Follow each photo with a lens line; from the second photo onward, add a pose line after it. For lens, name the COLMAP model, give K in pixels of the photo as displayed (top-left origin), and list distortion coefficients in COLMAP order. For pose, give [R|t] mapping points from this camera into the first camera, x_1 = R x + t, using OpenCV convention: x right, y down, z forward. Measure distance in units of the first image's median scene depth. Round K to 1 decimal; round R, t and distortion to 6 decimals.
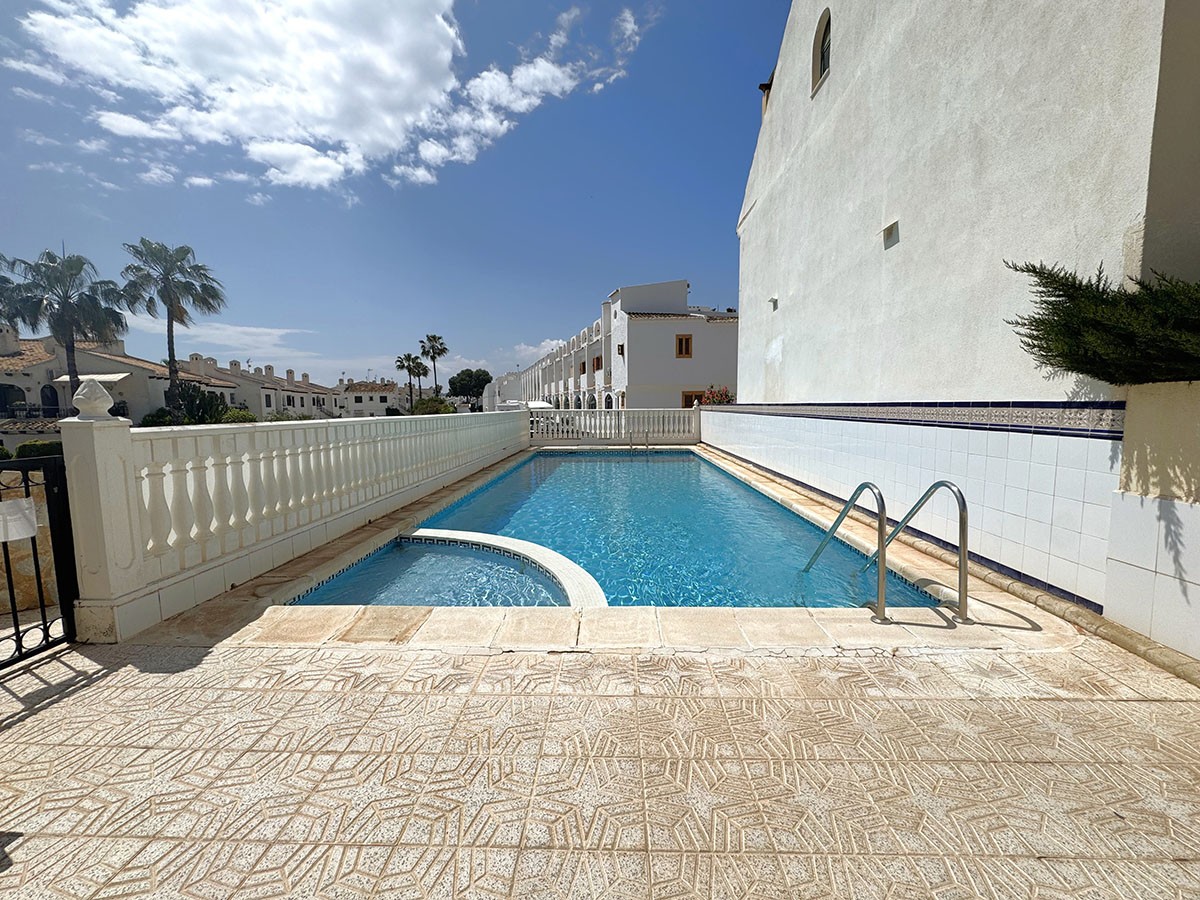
lens RADIAL K [[479.0, 0, 601.7], [0, 479.0, 445.6], [0, 0, 1]] dist [-0.002405, 0.000610]
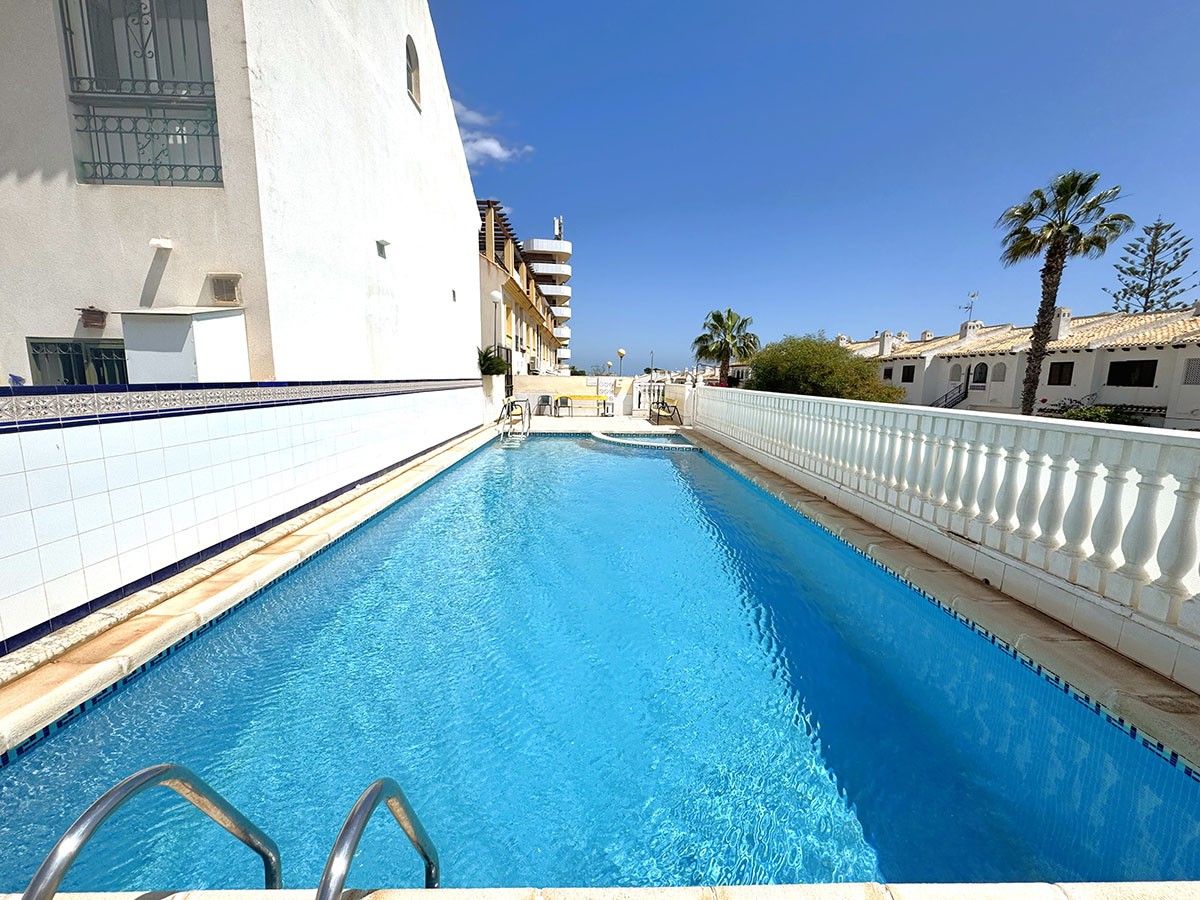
lens RADIAL K [[479.0, 0, 599.8], [0, 479.0, 447.6], [0, 0, 1]] dist [-0.002405, 0.000610]
pose [[-0.998242, -0.001249, -0.059249, 0.073269], [-0.016356, 0.966750, 0.255200, -0.218822], [0.056960, 0.255720, -0.965071, 1.936254]]
